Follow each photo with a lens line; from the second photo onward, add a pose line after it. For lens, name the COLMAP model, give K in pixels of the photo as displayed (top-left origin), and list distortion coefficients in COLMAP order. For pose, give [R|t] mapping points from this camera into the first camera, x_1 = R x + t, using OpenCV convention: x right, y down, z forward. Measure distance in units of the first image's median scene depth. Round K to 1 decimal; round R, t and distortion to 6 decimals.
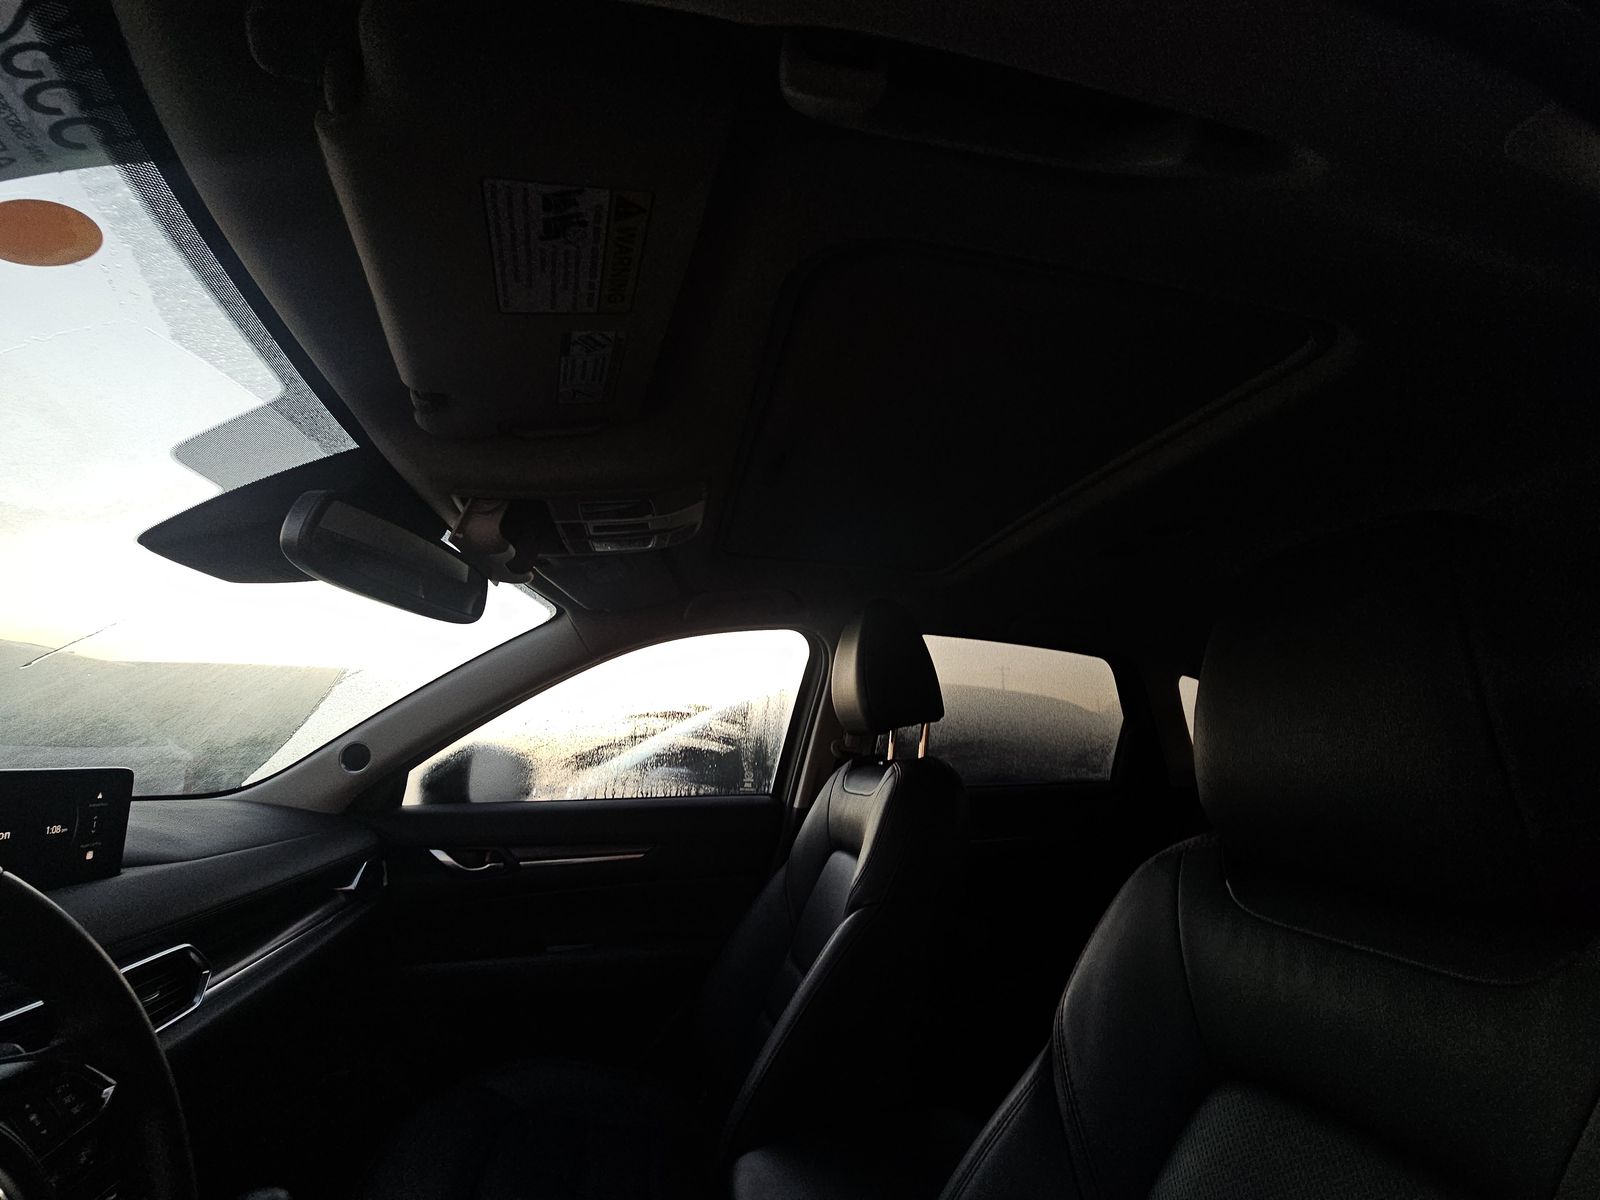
lens RADIAL K [[632.4, 0, 793.0], [0, 632.4, 598.2], [0, 0, 1]] dist [0.007306, -0.014194]
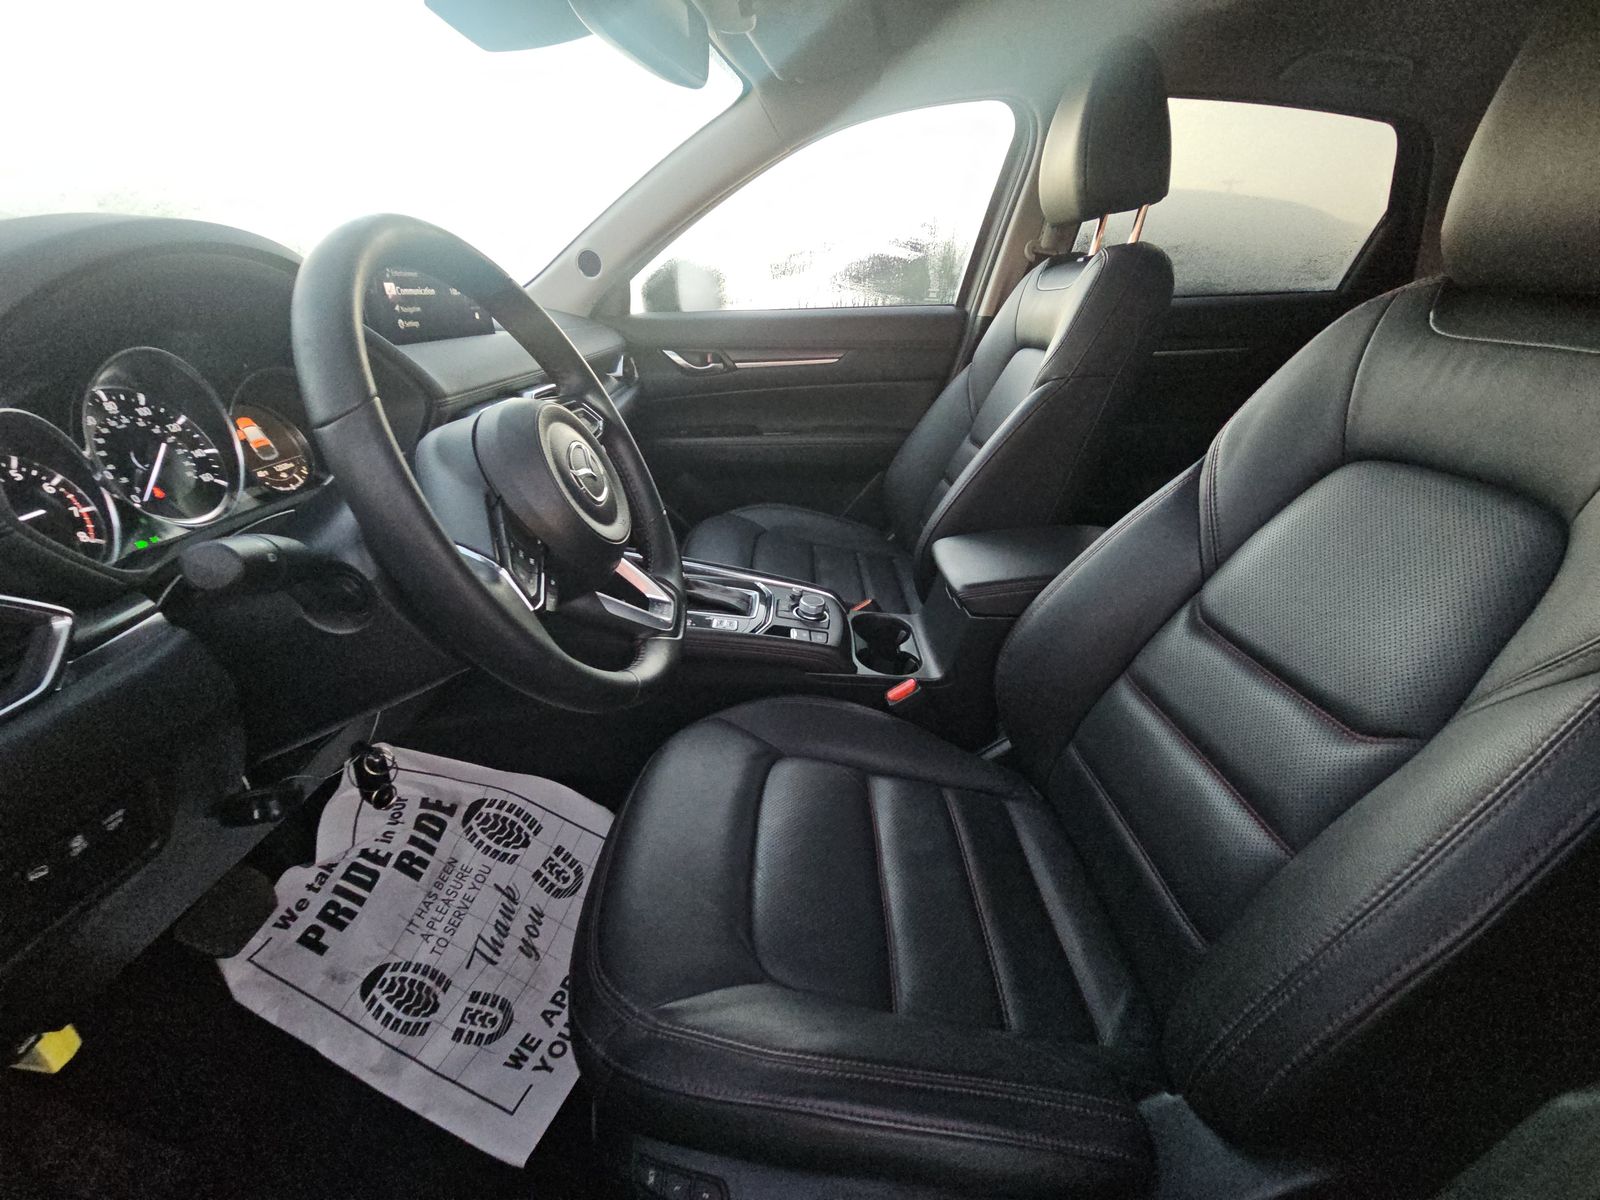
lens RADIAL K [[632.4, 0, 793.0], [0, 632.4, 598.2], [0, 0, 1]] dist [0.007306, -0.014194]
pose [[0.977138, 0.079643, -0.197126, -0.057485], [0.060851, 0.783634, 0.618235, 0.036631], [0.203713, -0.616096, 0.760872, -0.143402]]
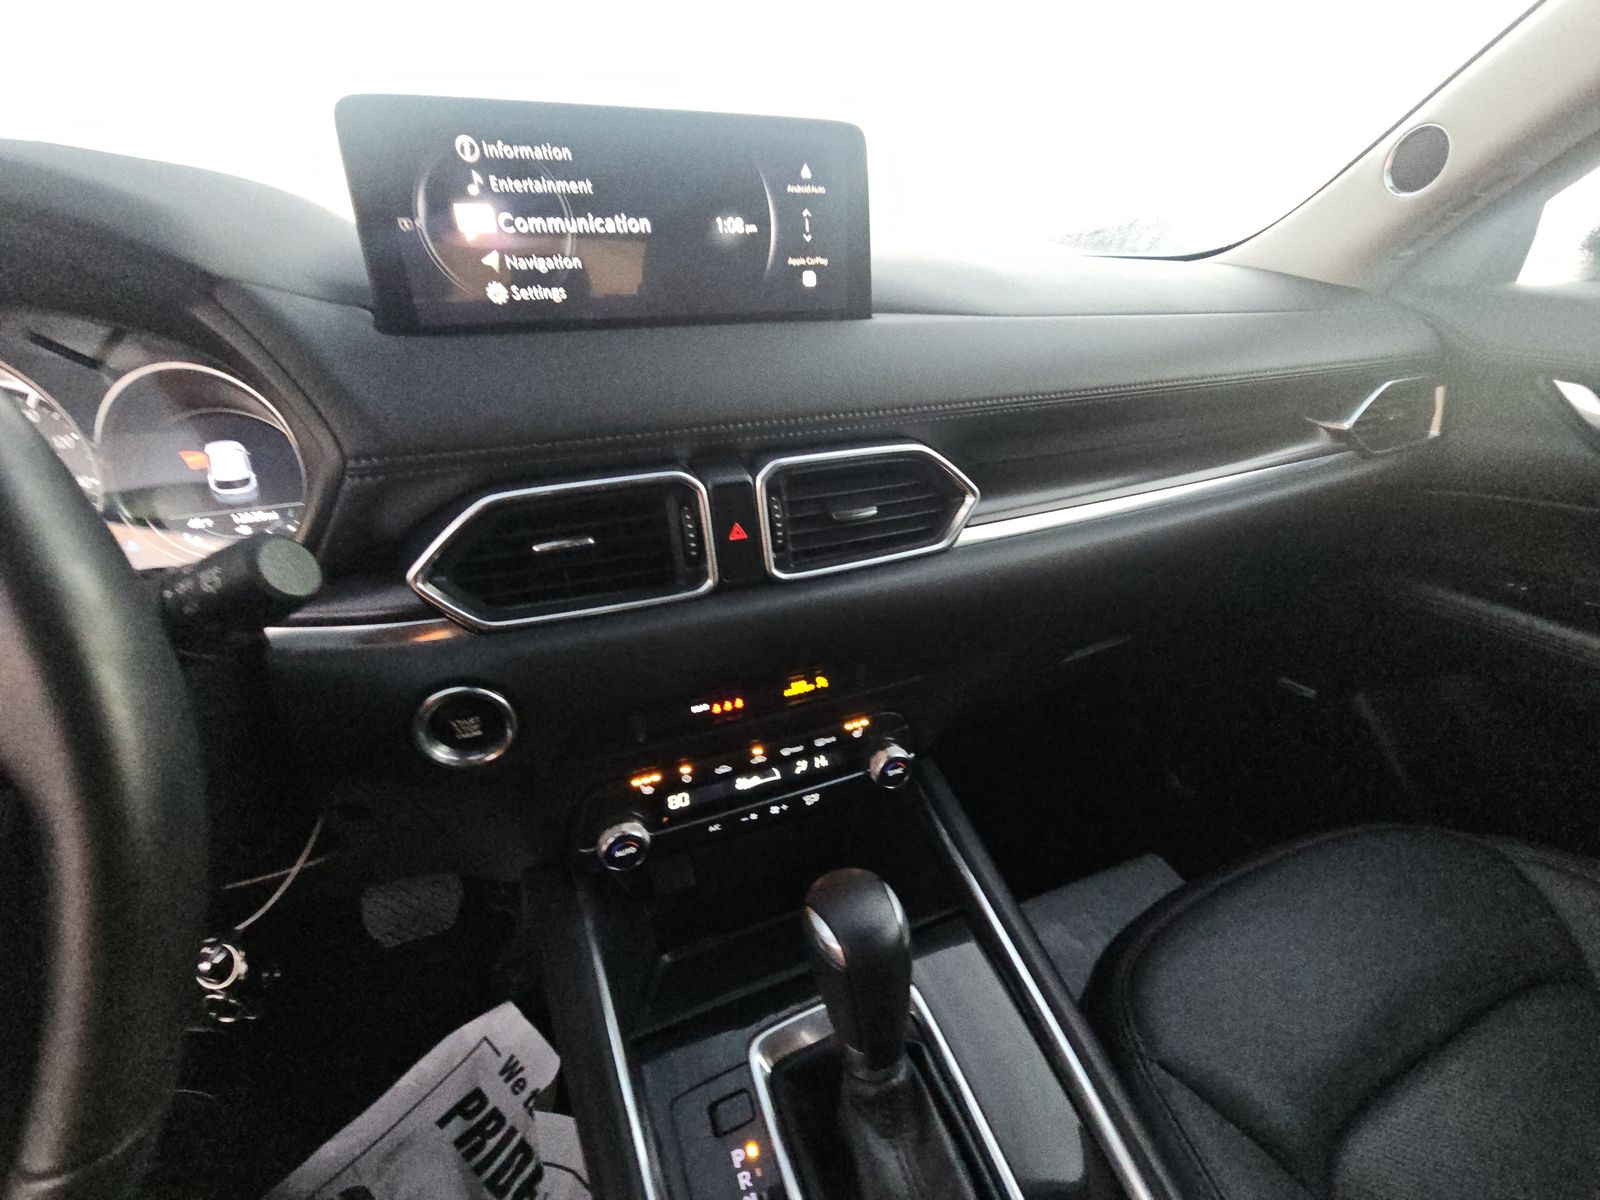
lens RADIAL K [[678.8, 0, 804.5], [0, 678.8, 619.2], [0, 0, 1]] dist [0.001358, -0.000369]
pose [[0.193800, 0.427365, -0.883063, -0.168515], [0.245502, 0.850362, 0.465417, 0.176577], [0.949827, -0.306992, 0.059881, 0.387124]]
